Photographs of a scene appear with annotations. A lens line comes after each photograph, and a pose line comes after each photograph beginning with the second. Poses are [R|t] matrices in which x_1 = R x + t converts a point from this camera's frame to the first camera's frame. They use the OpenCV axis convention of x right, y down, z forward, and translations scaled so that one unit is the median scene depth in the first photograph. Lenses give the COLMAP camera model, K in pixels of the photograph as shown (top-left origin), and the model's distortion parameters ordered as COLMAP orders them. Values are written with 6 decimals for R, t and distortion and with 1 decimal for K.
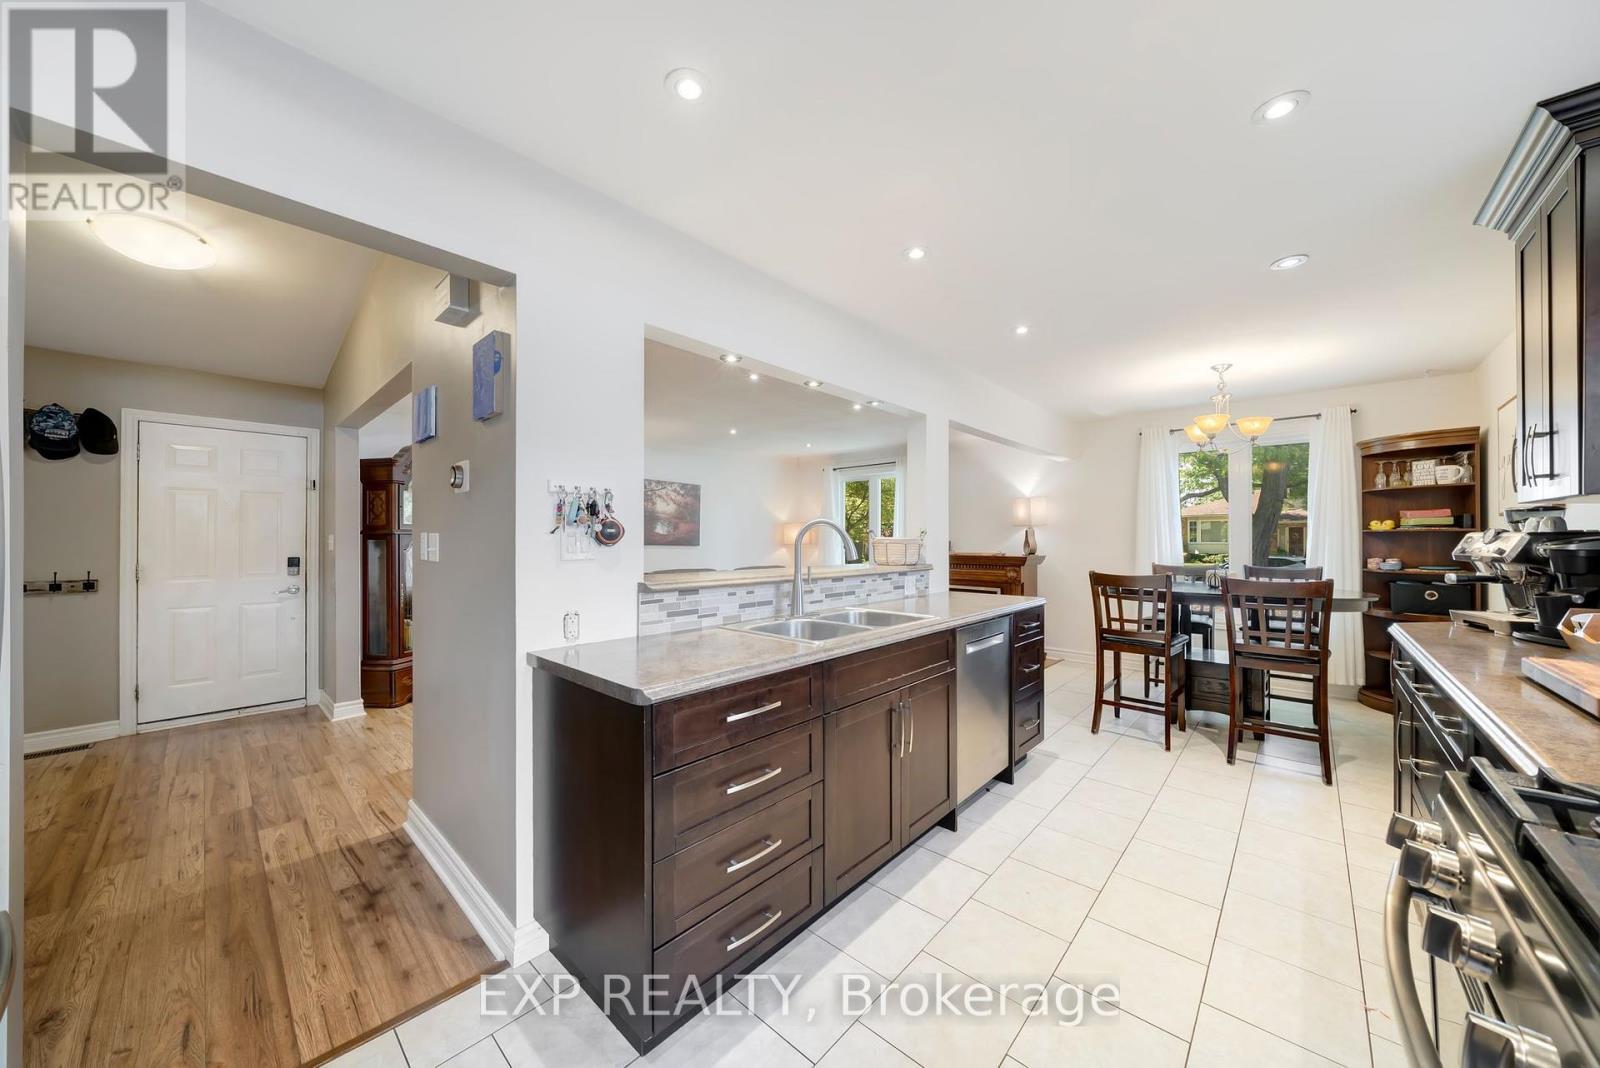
lens RADIAL K [[551.6, 0, 803.8], [0, 551.6, 535.7], [0, 0, 1]] dist [-0.000685, -0.000003]
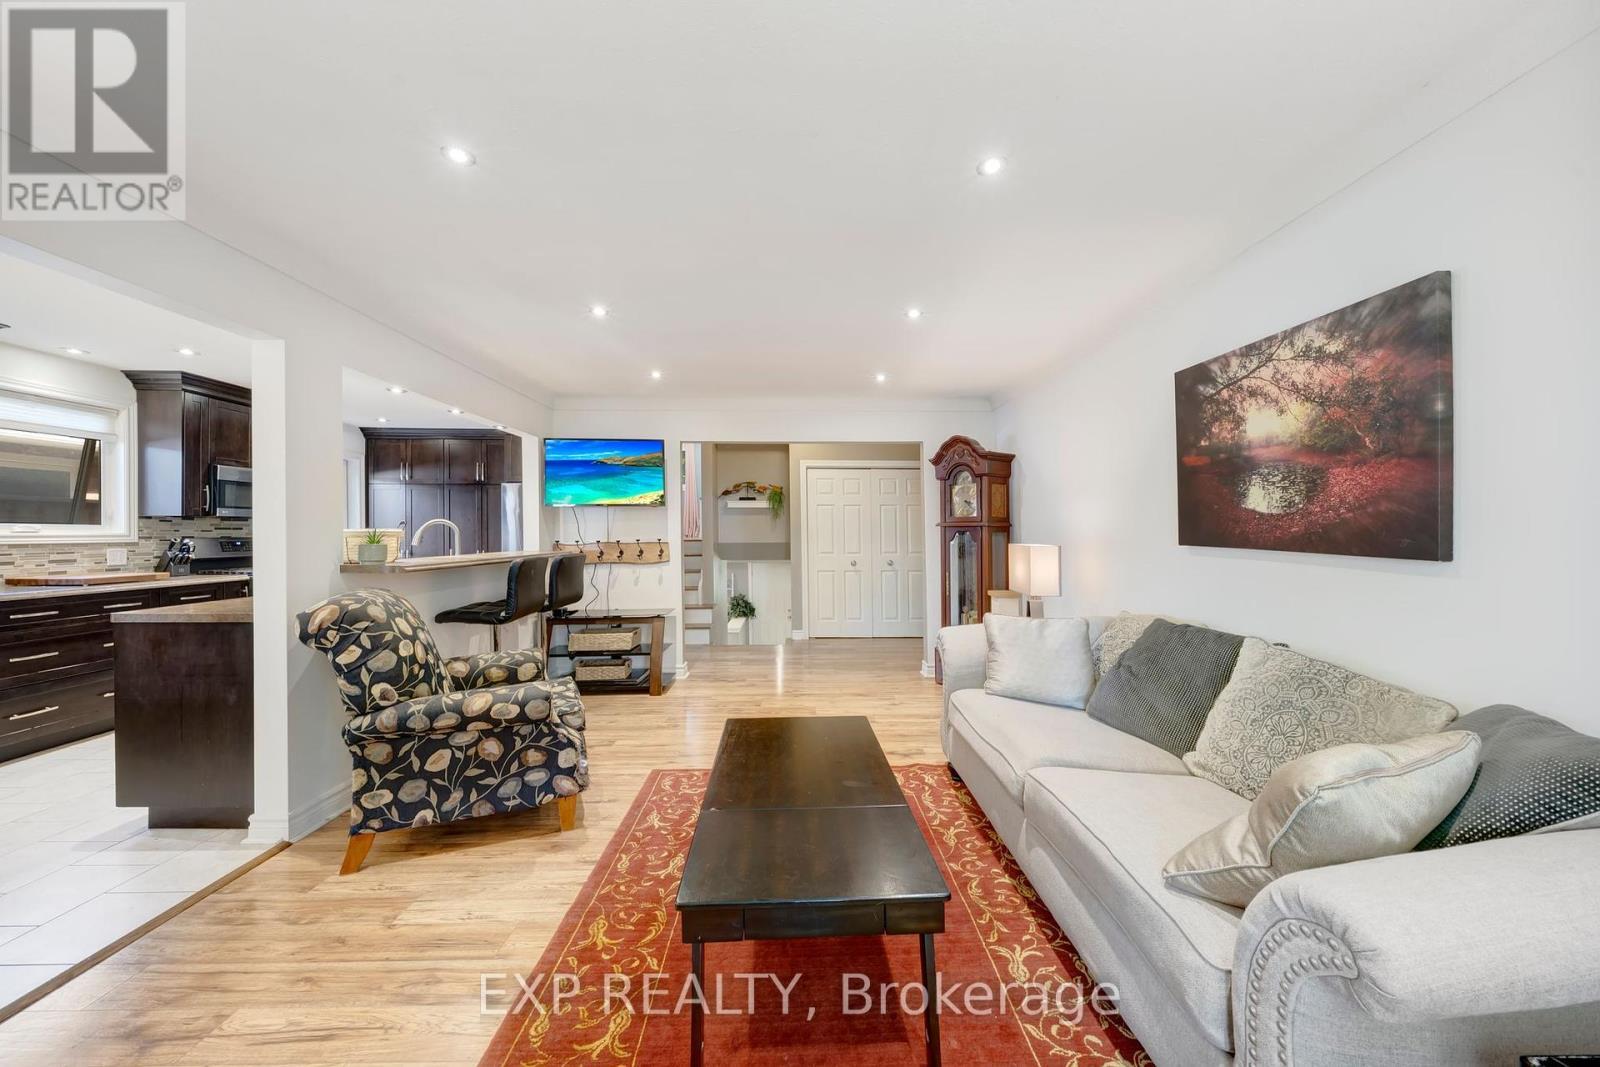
lens RADIAL K [[552.3, 0, 806.6], [0, 552.3, 533.9], [0, 0, 1]] dist [-0.003577, -0.000064]
pose [[-0.718184, 0.002390, -0.695849, 0.261165], [0.005170, 0.999985, -0.001902, 0.014513], [0.695834, -0.004963, -0.718185, 1.975023]]
